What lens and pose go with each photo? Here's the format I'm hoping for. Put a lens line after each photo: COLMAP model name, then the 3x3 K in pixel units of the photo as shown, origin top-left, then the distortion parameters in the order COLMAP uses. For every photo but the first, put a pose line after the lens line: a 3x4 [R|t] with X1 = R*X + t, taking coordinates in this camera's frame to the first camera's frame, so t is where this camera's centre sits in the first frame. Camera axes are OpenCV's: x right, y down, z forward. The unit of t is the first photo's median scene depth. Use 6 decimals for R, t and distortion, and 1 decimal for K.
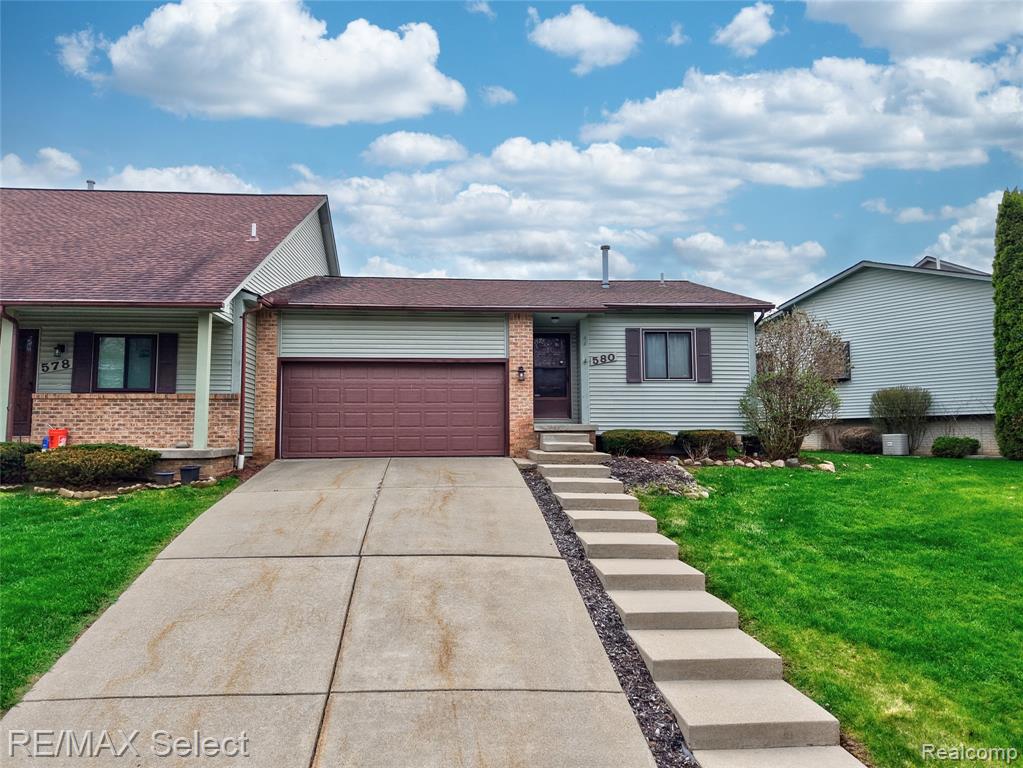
lens RADIAL K [[697.2, 0, 513.2], [0, 697.2, 385.4], [0, 0, 1]] dist [0.012045, -0.008979]
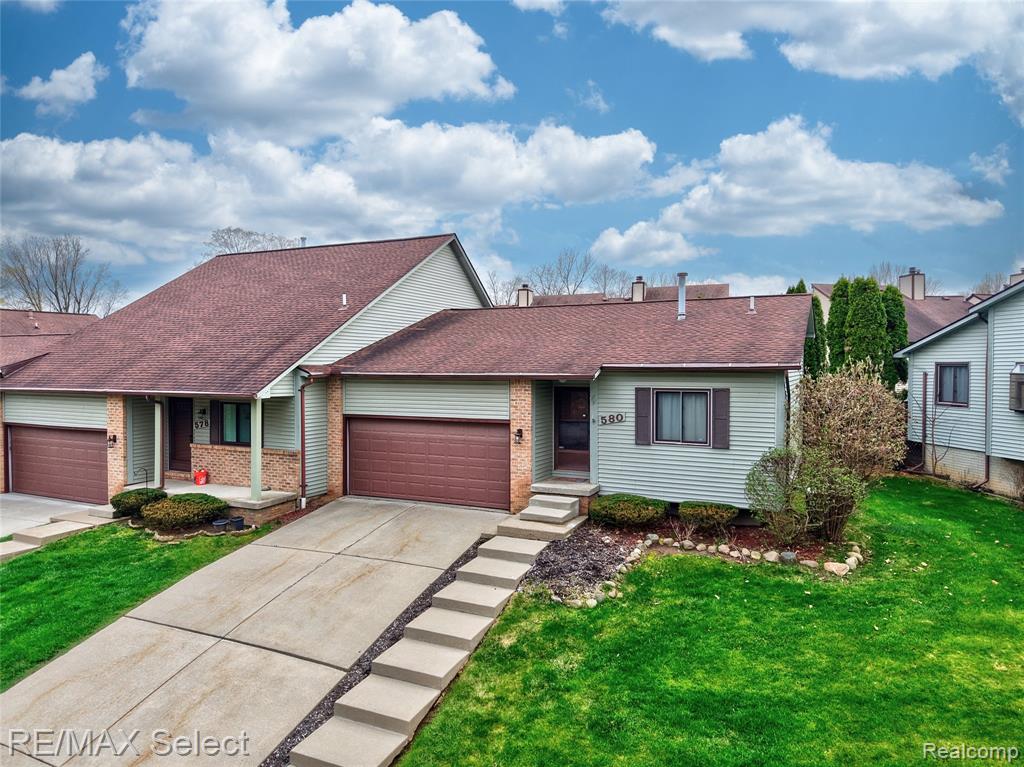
lens RADIAL K [[697.9, 0, 512.1], [0, 697.9, 381.8], [0, 0, 1]] dist [0.012045, -0.008979]
pose [[0.859277, 0.021765, -0.511048, 0.527146], [0.039102, 0.993376, 0.108053, -0.208505], [0.510014, -0.112831, 0.852734, 0.099100]]
